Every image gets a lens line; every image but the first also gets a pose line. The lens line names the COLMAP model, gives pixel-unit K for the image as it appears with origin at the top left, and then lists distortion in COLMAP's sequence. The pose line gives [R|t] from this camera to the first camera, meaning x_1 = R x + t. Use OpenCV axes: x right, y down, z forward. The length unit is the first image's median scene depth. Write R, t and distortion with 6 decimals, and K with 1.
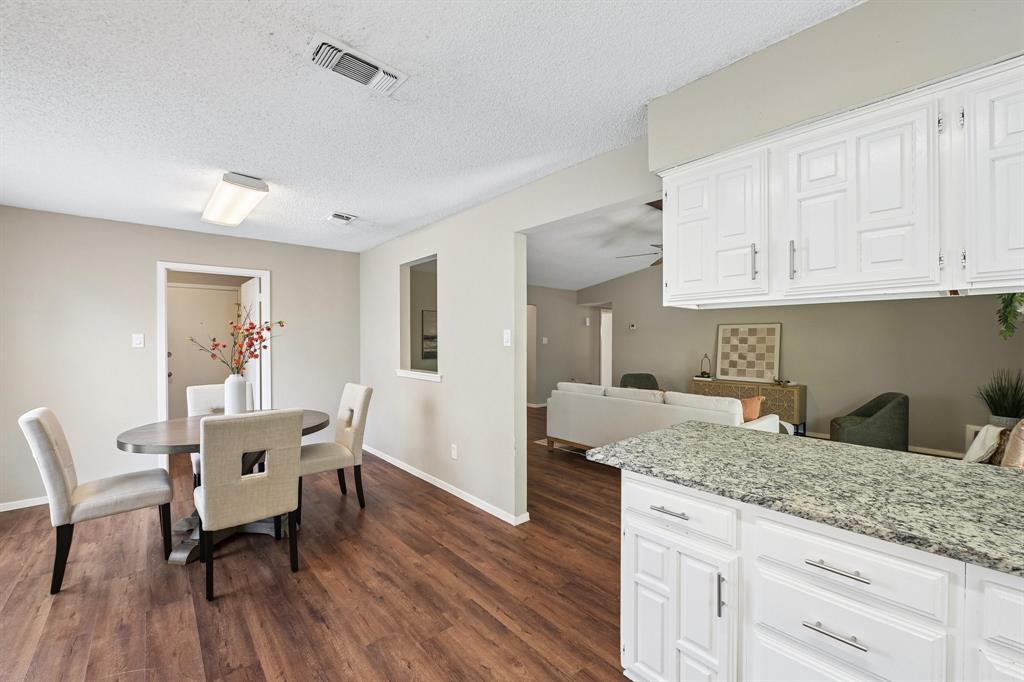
lens RADIAL K [[405.4, 0, 512.0], [0, 405.4, 341.0], [0, 0, 1]] dist [-0.008497, -0.000168]
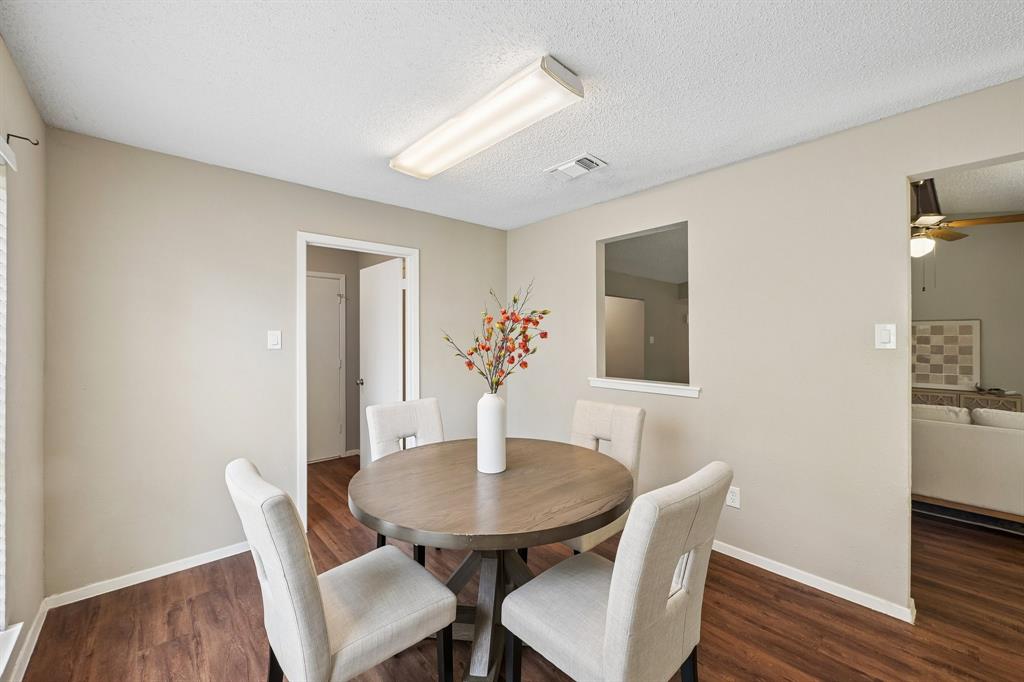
lens RADIAL K [[402.8, 0, 512.0], [0, 402.8, 341.0], [0, 0, 1]] dist [-0.008229, -0.000206]
pose [[0.999996, 0.001297, -0.002624, -0.508193], [-0.001289, 0.999995, 0.003032, -0.001708], [0.002628, -0.003029, 0.999992, 0.282317]]
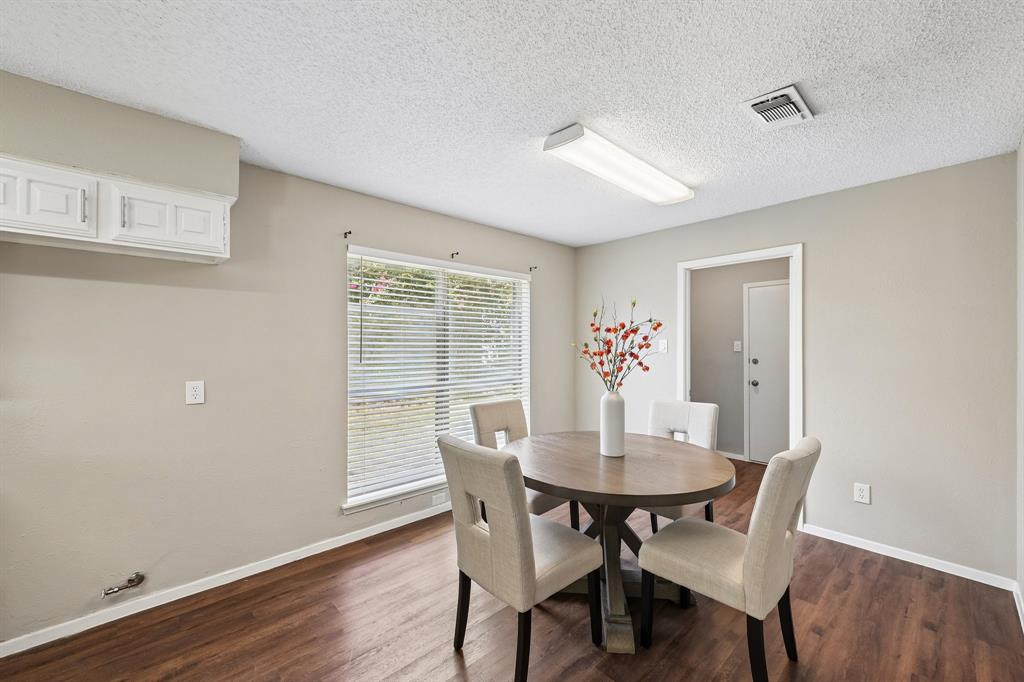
lens RADIAL K [[405.4, 0, 512.0], [0, 405.4, 341.0], [0, 0, 1]] dist [-0.008497, -0.000168]
pose [[0.015879, -0.006199, -0.999855, 0.068300], [-0.007657, 0.999951, -0.006321, -0.004125], [0.999845, 0.007756, 0.015831, 0.617603]]
